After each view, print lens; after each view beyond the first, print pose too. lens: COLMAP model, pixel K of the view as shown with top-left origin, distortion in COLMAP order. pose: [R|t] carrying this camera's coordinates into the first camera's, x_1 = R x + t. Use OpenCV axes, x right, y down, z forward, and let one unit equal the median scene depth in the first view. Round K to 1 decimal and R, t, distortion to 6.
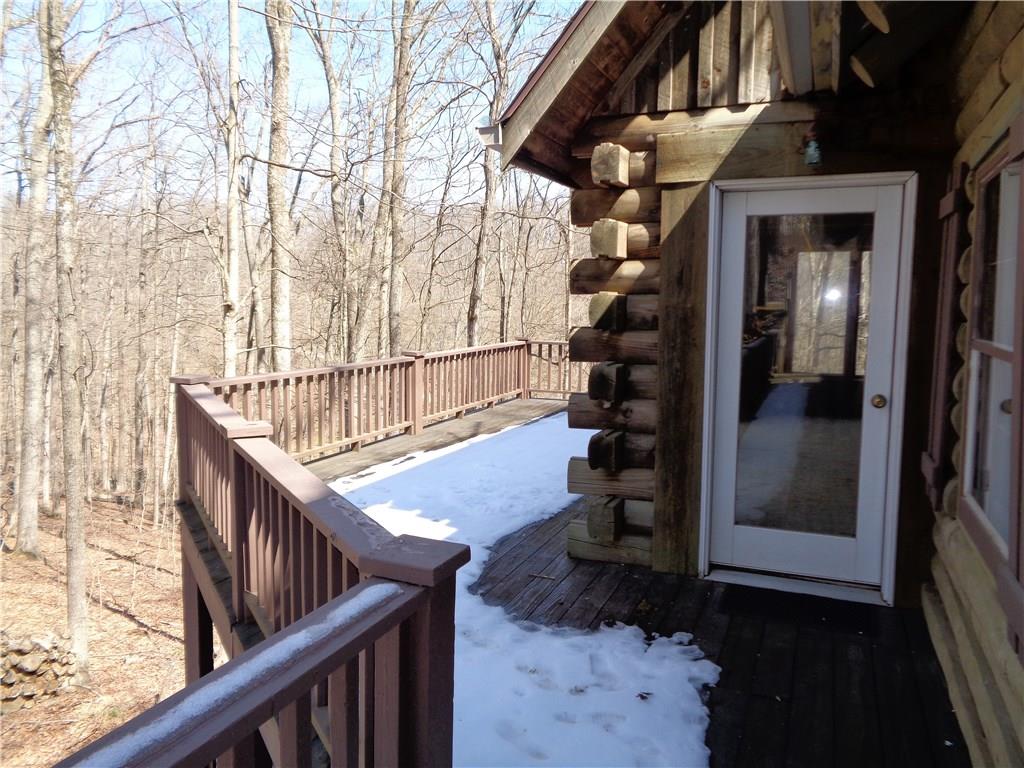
lens RADIAL K [[769.9, 0, 508.3], [0, 769.9, 379.9], [0, 0, 1]] dist [-0.002633, 0.014601]
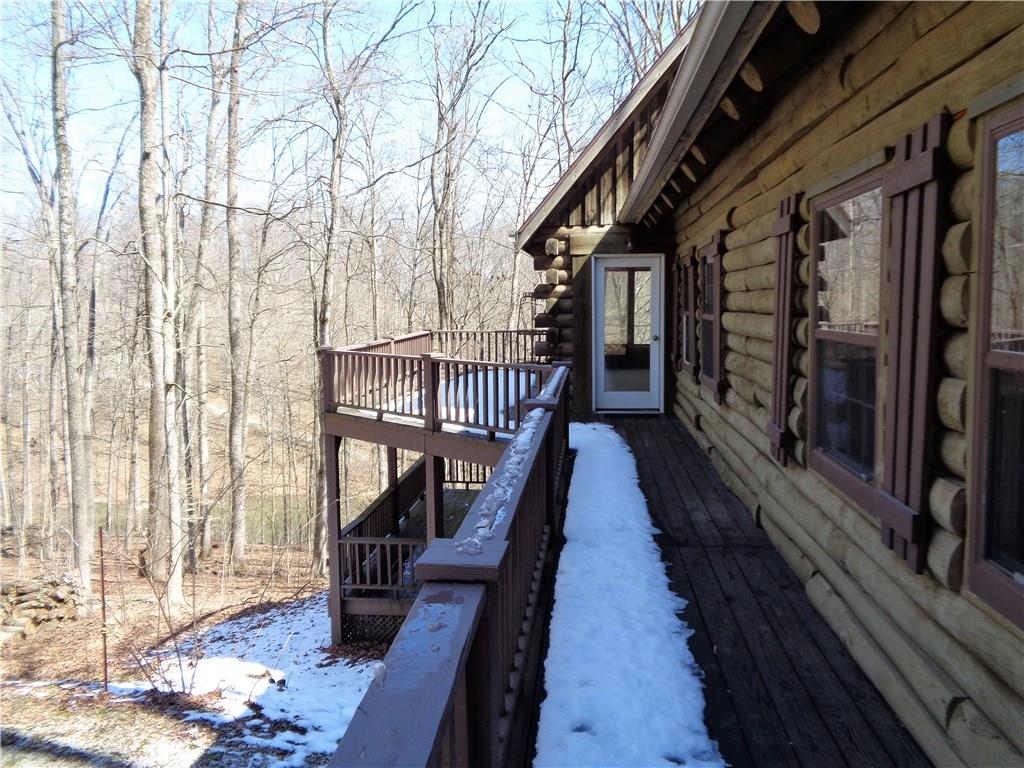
lens RADIAL K [[769.9, 0, 513.3], [0, 769.9, 381.8], [0, 0, 1]] dist [-0.002633, 0.014601]
pose [[0.955673, -0.052177, 0.289770, -0.716500], [0.052324, 0.998604, 0.007243, 0.127128], [-0.289744, 0.008240, 0.957069, -1.308282]]
